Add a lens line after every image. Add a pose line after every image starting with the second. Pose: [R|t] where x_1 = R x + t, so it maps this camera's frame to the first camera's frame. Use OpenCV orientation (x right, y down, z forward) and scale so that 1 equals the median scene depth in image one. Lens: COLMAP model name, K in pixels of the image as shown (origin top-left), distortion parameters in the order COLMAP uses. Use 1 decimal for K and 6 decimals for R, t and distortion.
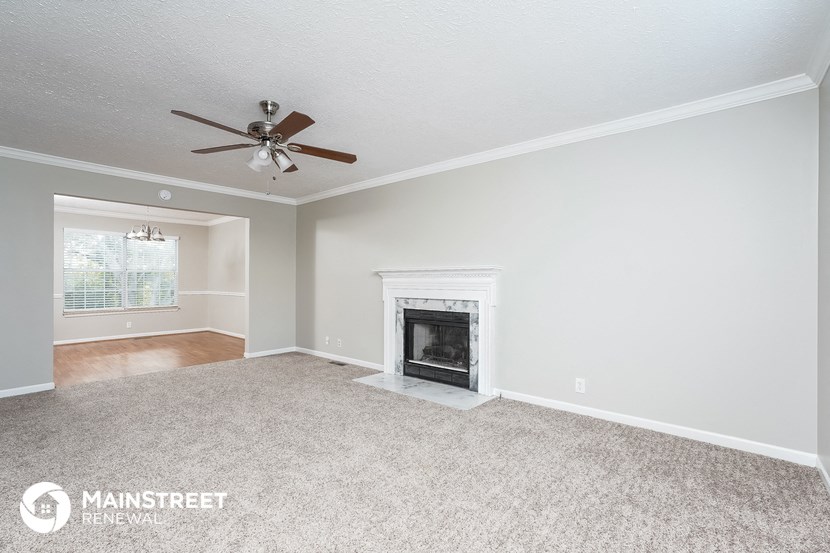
lens RADIAL K [[375.3, 0, 415.0], [0, 375.3, 276.5], [0, 0, 1]] dist [-0.031868, 0.020296]
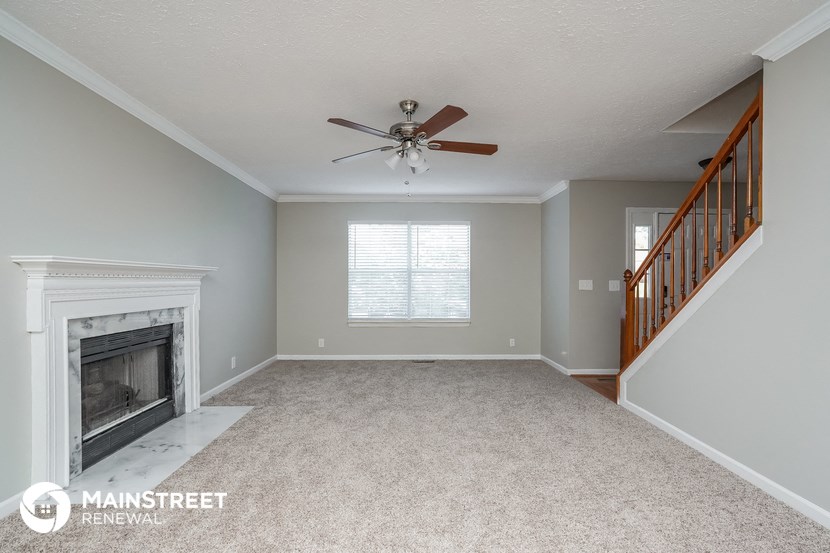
lens RADIAL K [[386.9, 0, 404.6], [0, 386.9, 283.5], [0, 0, 1]] dist [-0.023481, 0.023194]
pose [[-0.629766, -0.002661, 0.776780, -0.786559], [-0.005372, 0.999985, -0.000930, 0.009214], [-0.776766, -0.004758, -0.629771, 1.098659]]
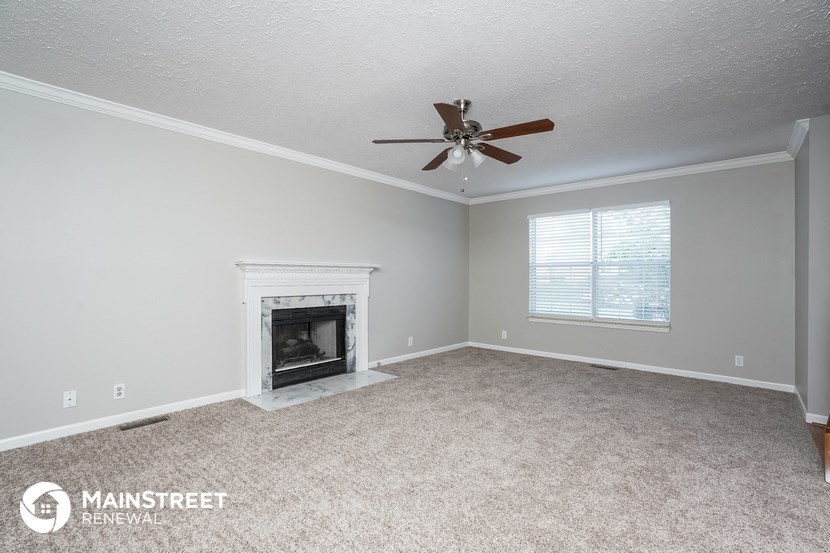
lens RADIAL K [[375.3, 0, 415.0], [0, 375.3, 276.5], [0, 0, 1]] dist [-0.031868, 0.020296]
pose [[0.046373, 0.003836, 0.998917, -0.937064], [-0.009894, 0.999945, -0.003380, 0.012800], [-0.998875, -0.009727, 0.046408, 0.717841]]
